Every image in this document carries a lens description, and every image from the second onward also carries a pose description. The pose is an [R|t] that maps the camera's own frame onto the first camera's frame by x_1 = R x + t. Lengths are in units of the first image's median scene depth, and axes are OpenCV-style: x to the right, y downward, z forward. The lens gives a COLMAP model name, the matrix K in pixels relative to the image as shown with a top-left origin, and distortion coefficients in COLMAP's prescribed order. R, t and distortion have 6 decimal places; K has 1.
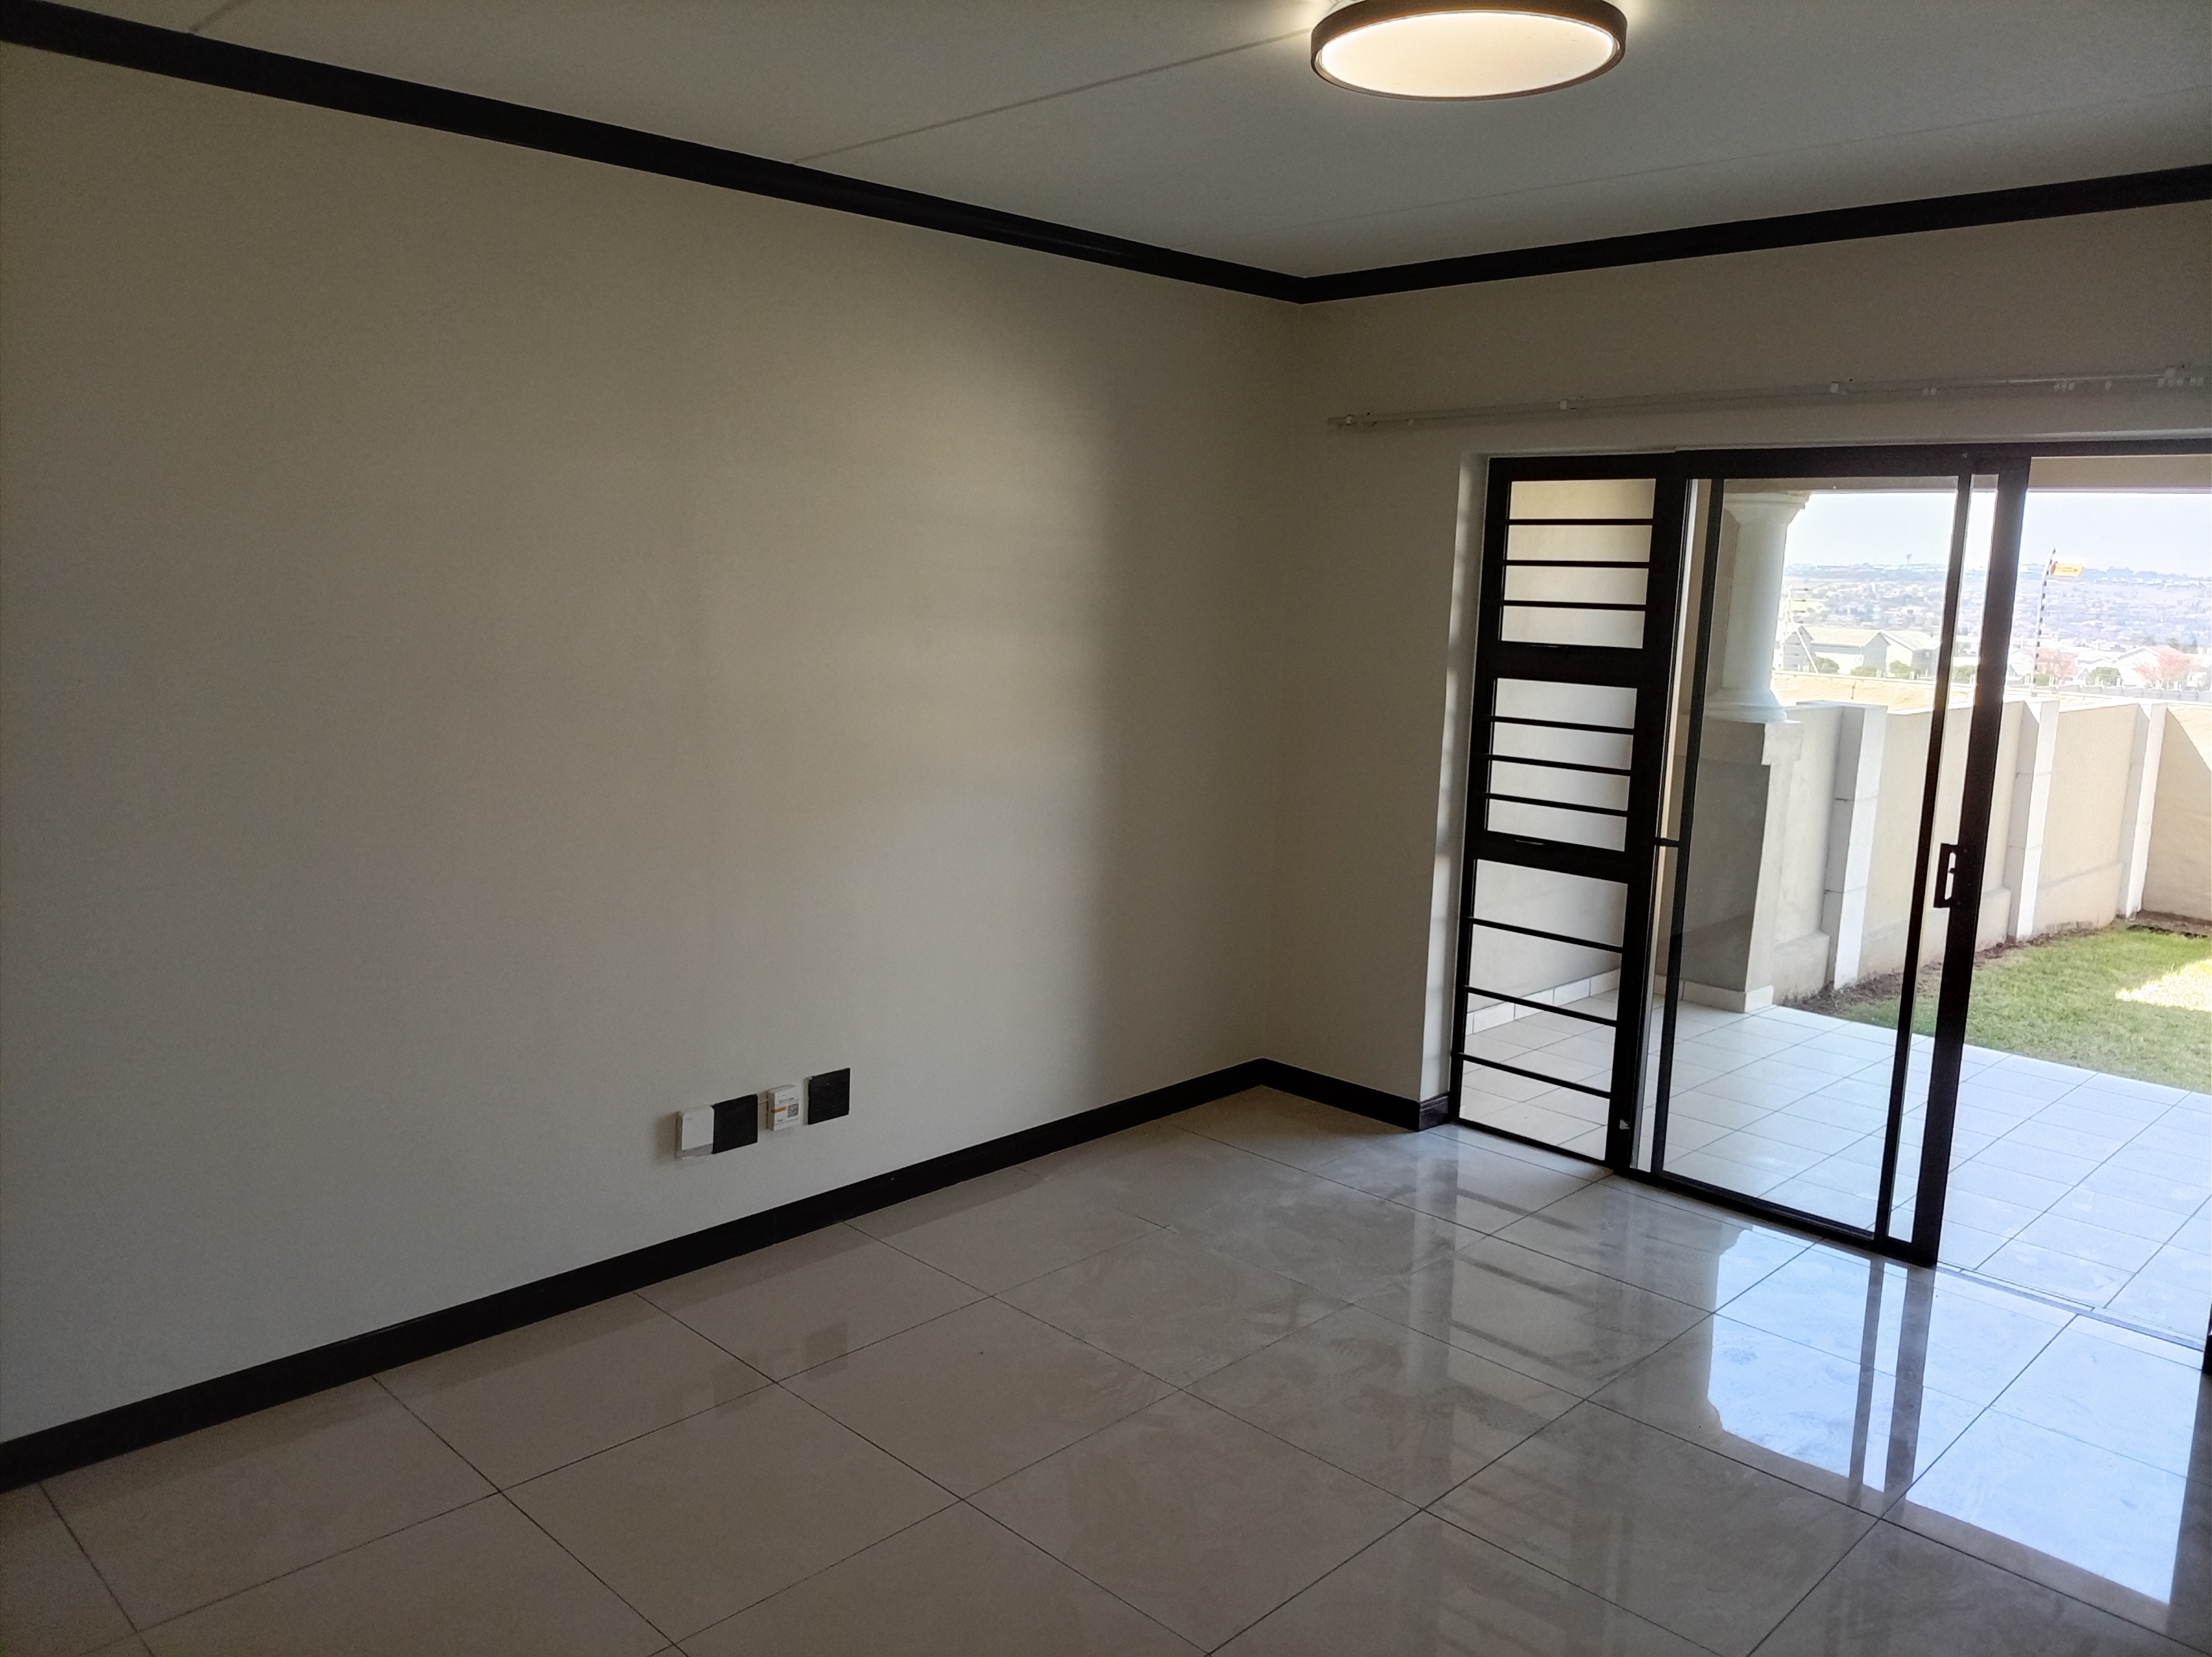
lens RADIAL K [[1635.5, 0, 1106.0], [0, 1635.5, 828.5], [0, 0, 1]] dist [0.070010, -0.117229]
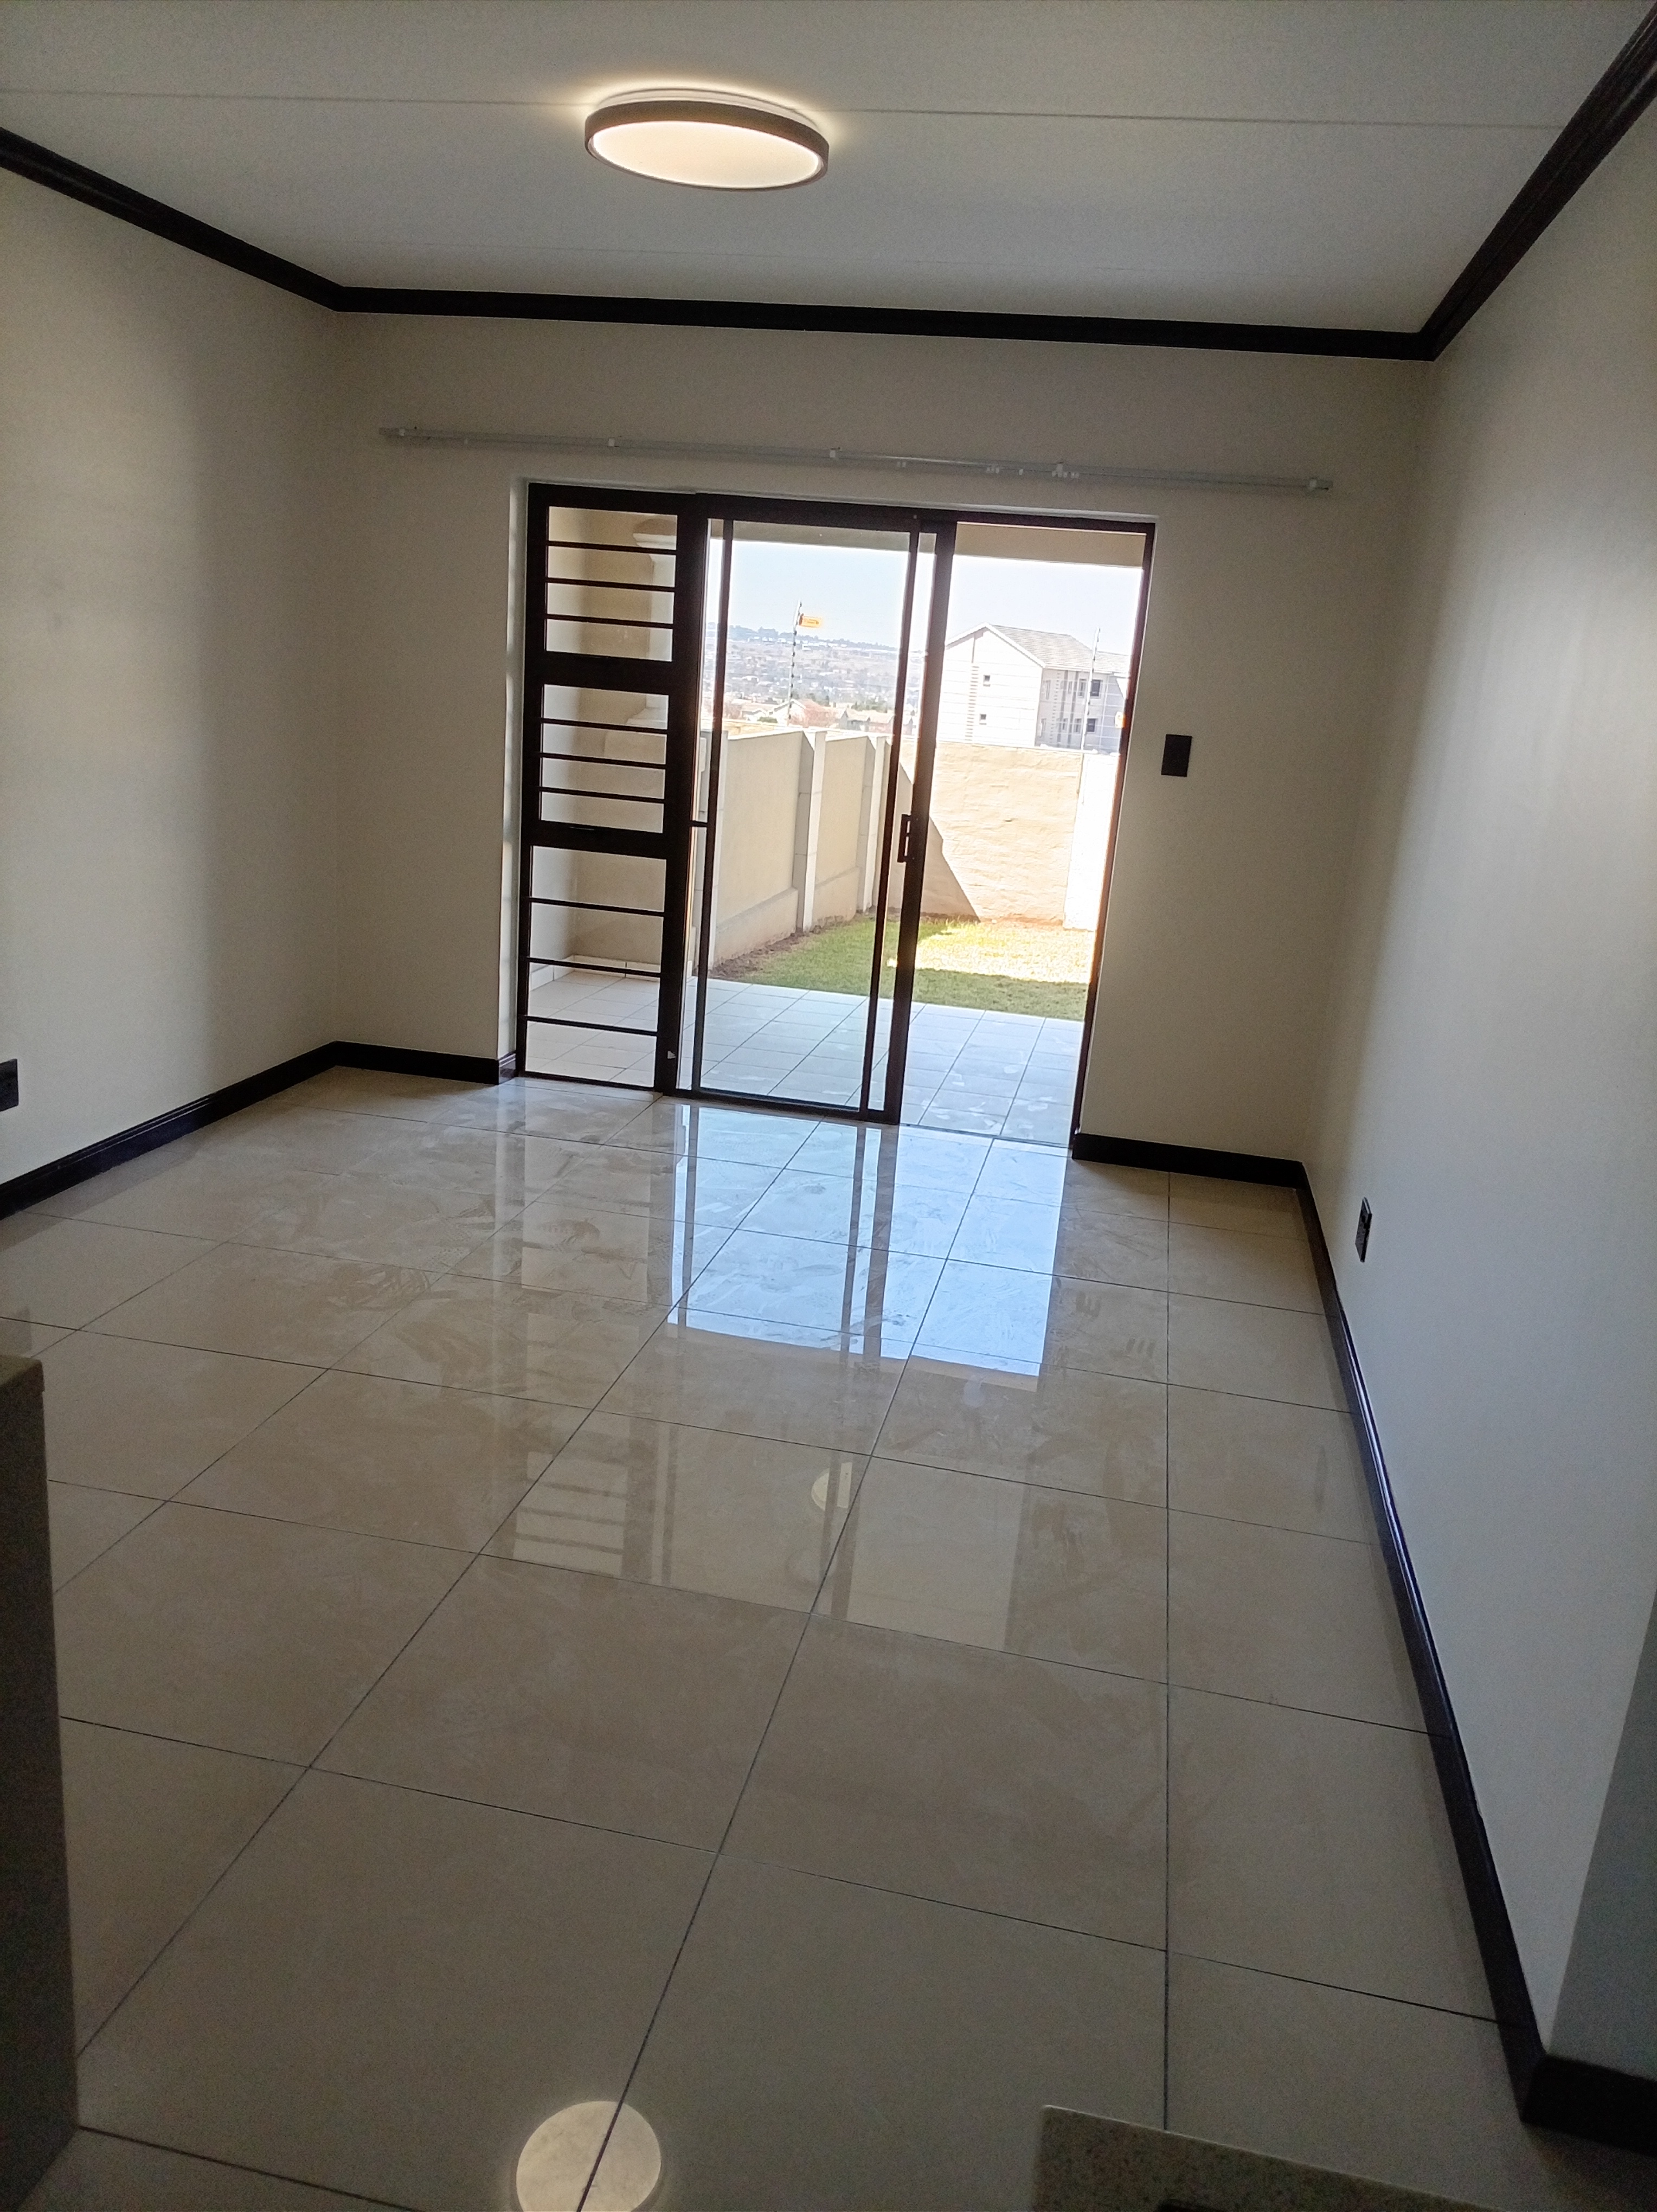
lens RADIAL K [[1635.5, 0, 828.5], [0, 1635.5, 1106.0], [0, 0, 1]] dist [0.070010, -0.117229]
pose [[0.836433, -0.110774, 0.536757, -0.252318], [0.034616, 0.988083, 0.149976, 0.035165], [-0.546975, -0.106865, 0.830300, -0.099195]]
